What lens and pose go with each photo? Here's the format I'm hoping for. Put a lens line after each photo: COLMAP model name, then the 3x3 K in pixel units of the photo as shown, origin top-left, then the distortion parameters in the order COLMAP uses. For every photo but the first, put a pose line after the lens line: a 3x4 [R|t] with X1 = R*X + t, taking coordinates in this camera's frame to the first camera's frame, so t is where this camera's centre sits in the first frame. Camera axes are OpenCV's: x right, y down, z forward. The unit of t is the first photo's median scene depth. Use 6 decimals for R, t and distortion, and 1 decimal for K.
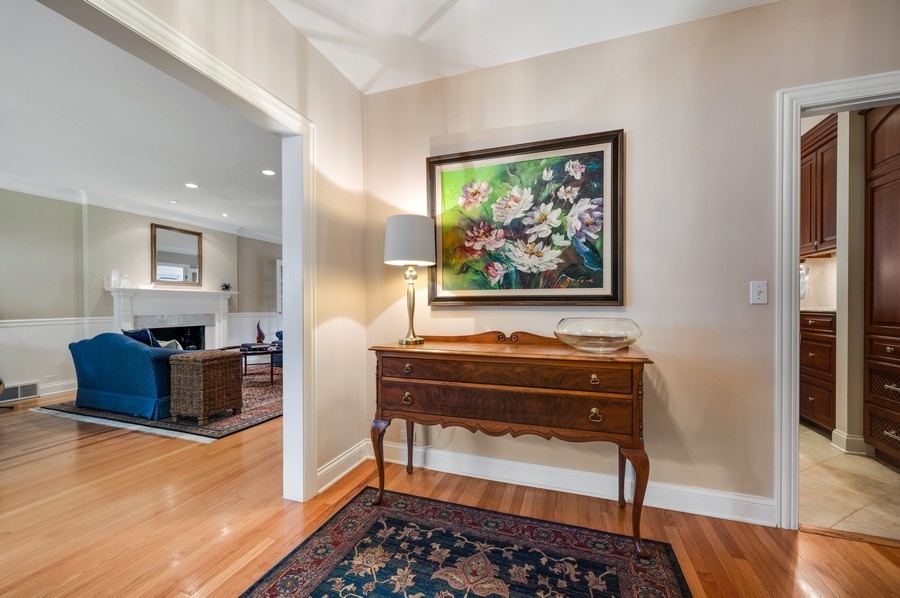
lens RADIAL K [[360.0, 0, 452.4], [0, 360.0, 306.0], [0, 0, 1]] dist [-0.007917, 0.000637]
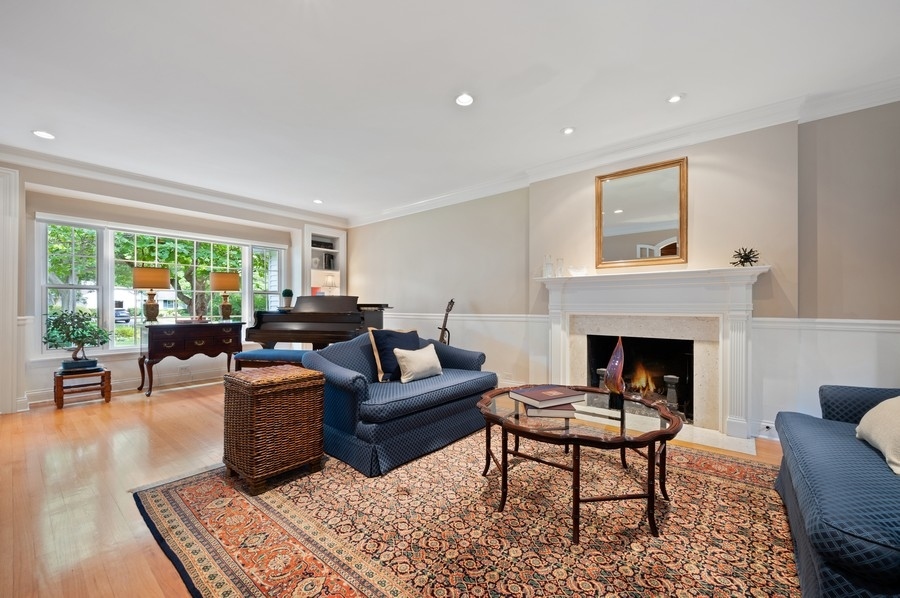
lens RADIAL K [[360.0, 0, 447.5], [0, 360.0, 300.6], [0, 0, 1]] dist [-0.007917, 0.000637]
pose [[-0.346466, -0.012369, -0.937981, -0.111022], [-0.006875, 0.999920, -0.010647, 0.007027], [0.938037, 0.002760, -0.346523, 0.863527]]
